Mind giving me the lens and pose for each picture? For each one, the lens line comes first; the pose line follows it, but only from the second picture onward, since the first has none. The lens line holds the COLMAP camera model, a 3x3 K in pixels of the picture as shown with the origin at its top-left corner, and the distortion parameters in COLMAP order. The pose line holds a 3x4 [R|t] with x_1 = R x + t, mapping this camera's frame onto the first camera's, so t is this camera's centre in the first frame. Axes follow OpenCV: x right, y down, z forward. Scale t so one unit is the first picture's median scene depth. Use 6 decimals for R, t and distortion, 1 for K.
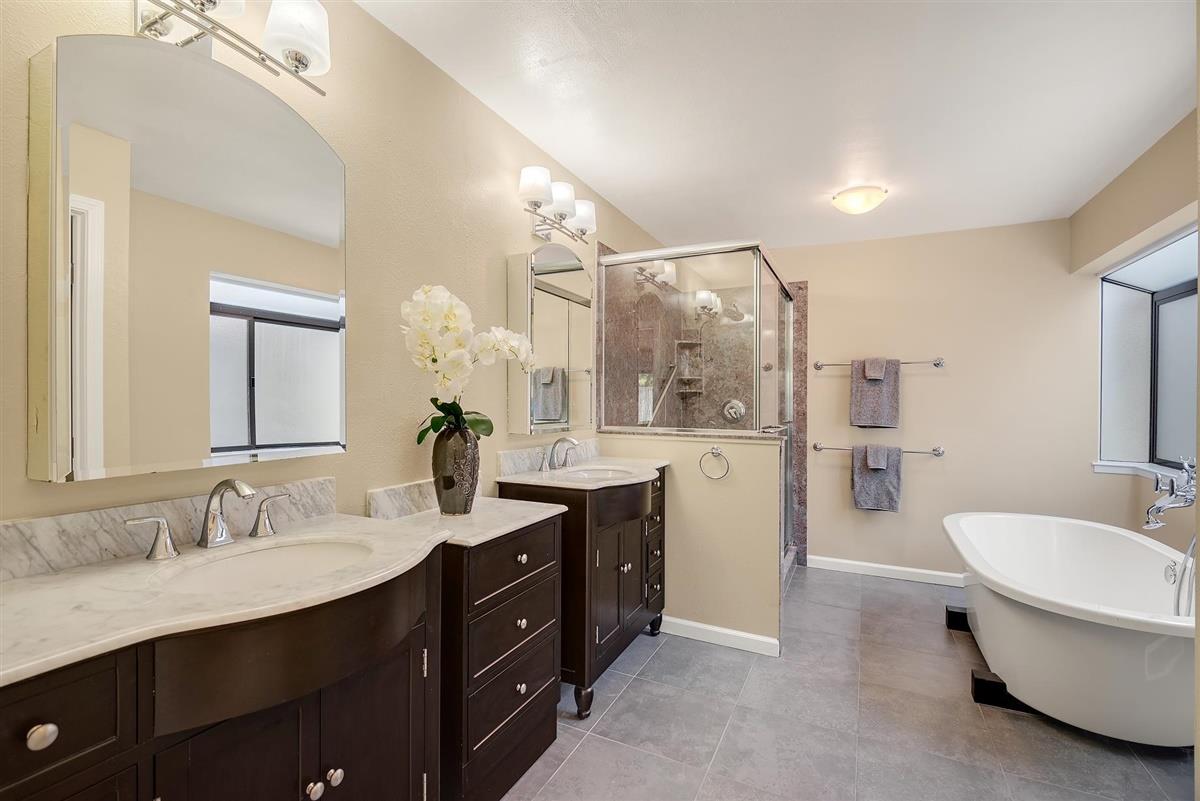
lens RADIAL K [[534.6, 0, 596.5], [0, 534.6, 398.1], [0, 0, 1]] dist [-0.008135, -0.002589]
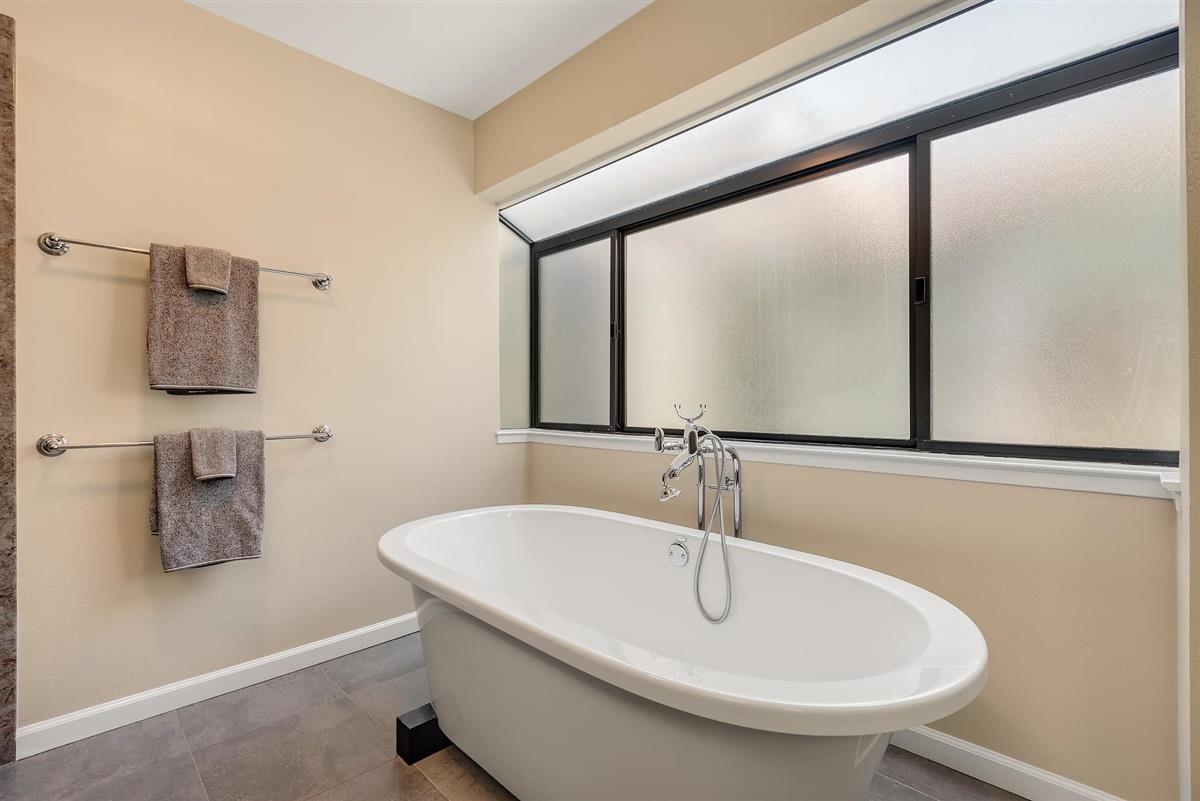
lens RADIAL K [[534.6, 0, 599.9], [0, 534.6, 396.8], [0, 0, 1]] dist [-0.008135, -0.002589]
pose [[0.311662, -0.000612, 0.950193, 0.179413], [0.002207, 0.999998, -0.000080, 0.060078], [-0.950190, 0.002122, 0.311663, 0.521344]]
